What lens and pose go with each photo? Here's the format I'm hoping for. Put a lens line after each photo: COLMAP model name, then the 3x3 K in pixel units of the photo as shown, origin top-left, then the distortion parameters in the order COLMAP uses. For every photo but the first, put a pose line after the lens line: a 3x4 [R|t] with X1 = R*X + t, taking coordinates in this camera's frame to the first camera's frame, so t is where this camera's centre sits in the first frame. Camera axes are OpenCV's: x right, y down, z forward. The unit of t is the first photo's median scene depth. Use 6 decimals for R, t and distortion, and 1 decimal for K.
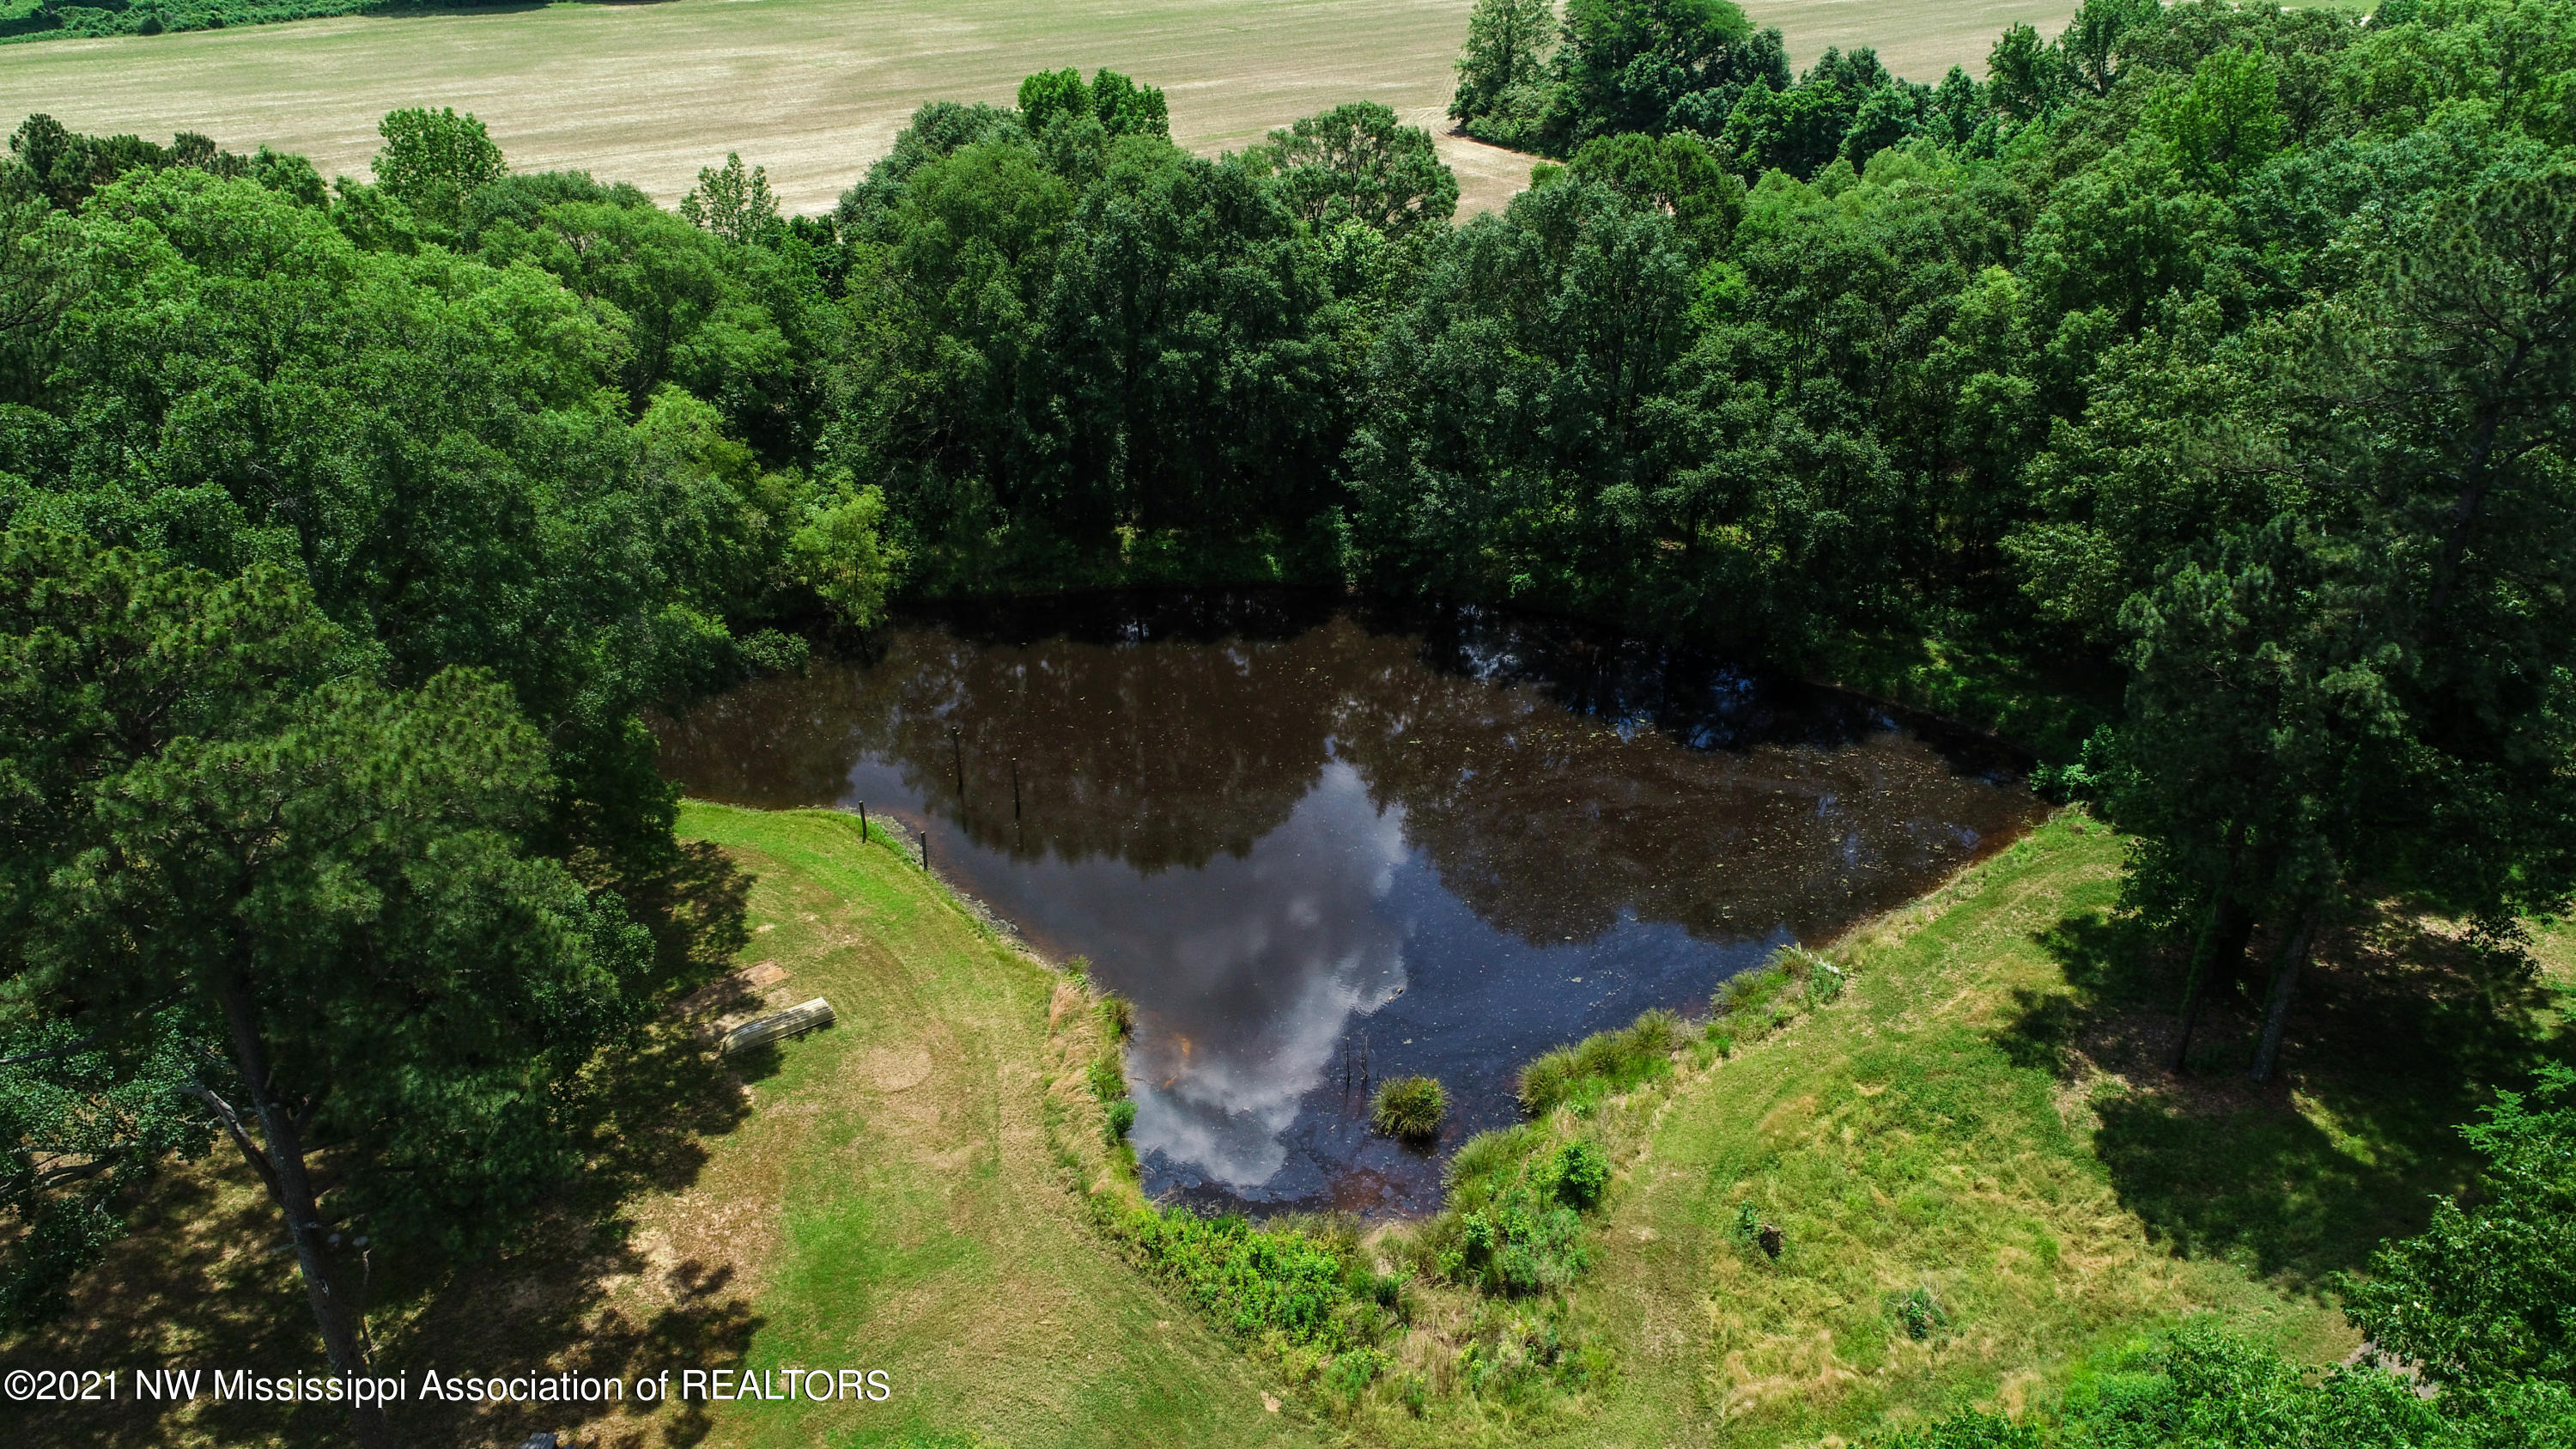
lens RADIAL K [[1735.7, 0, 1239.6], [0, 1735.7, 735.2], [0, 0, 1]] dist [-0.029482, -0.000351]
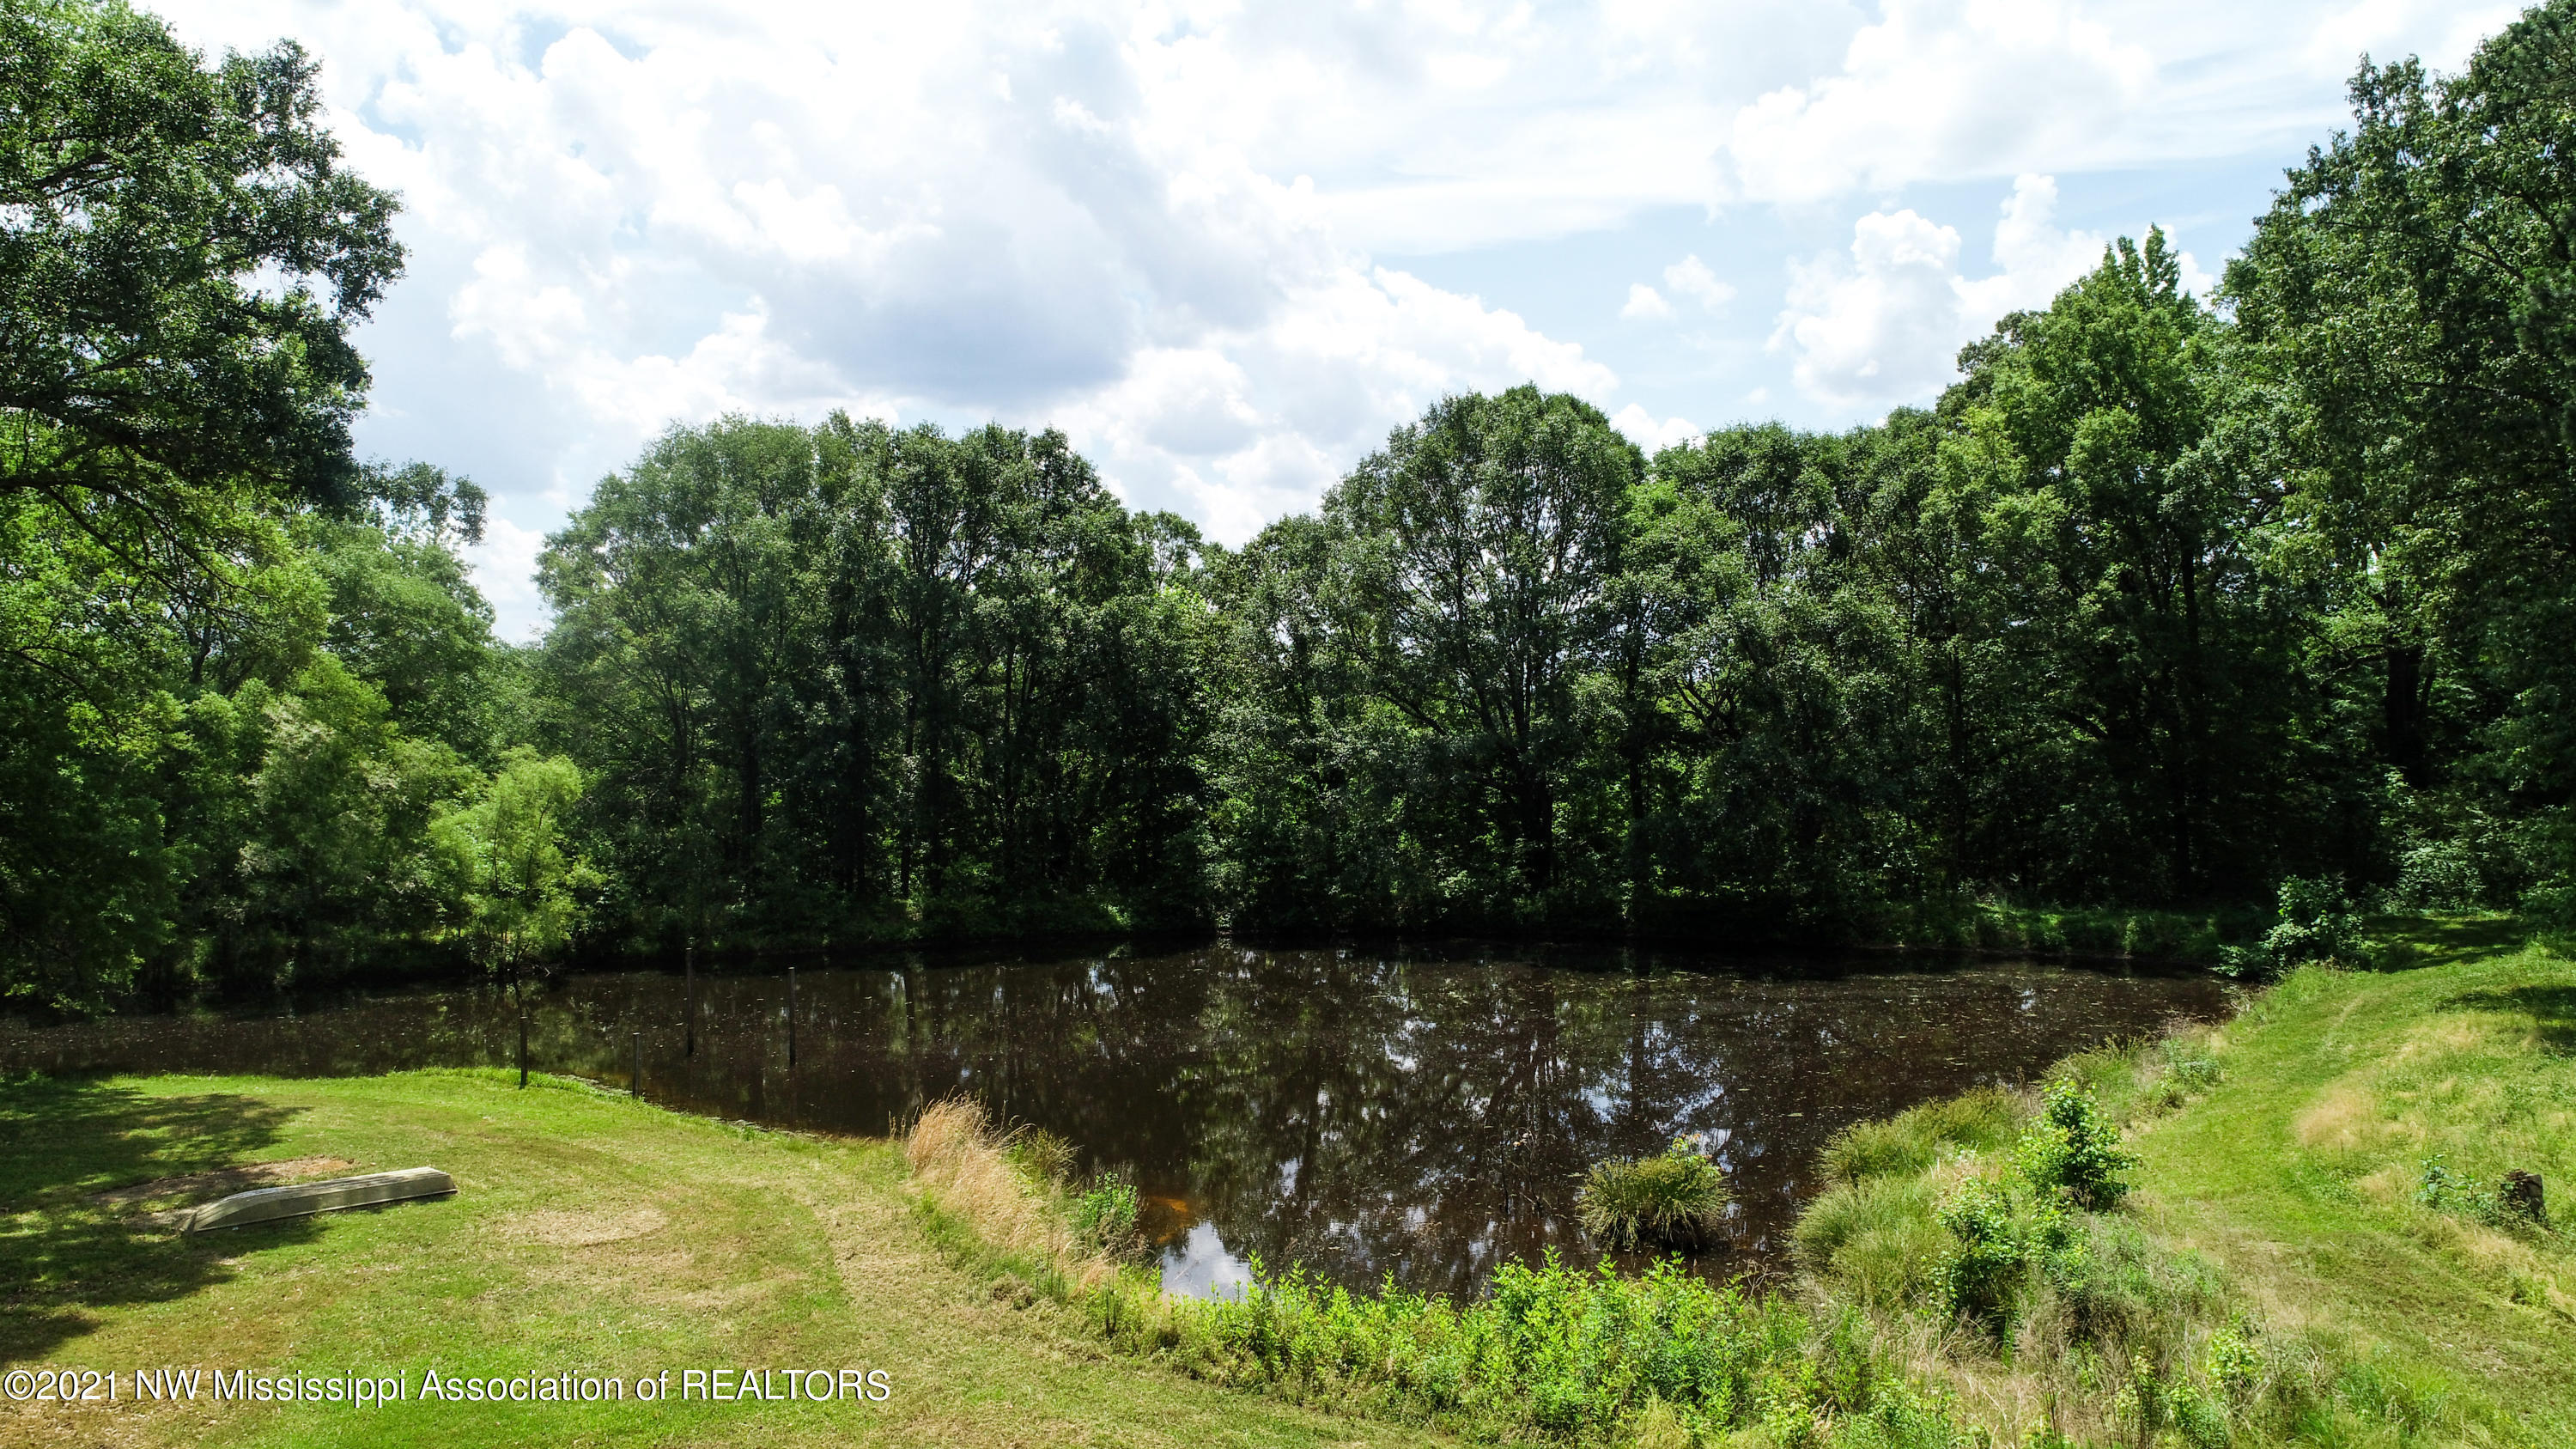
lens RADIAL K [[1759.9, 0, 1288.0], [0, 1759.9, 724.5], [0, 0, 1]] dist [0.002072, -0.002264]
pose [[0.977746, -0.004088, 0.209754, -0.073038], [0.102231, 0.882357, -0.459342, 0.201604], [-0.183200, 0.470563, 0.863138, 0.316609]]
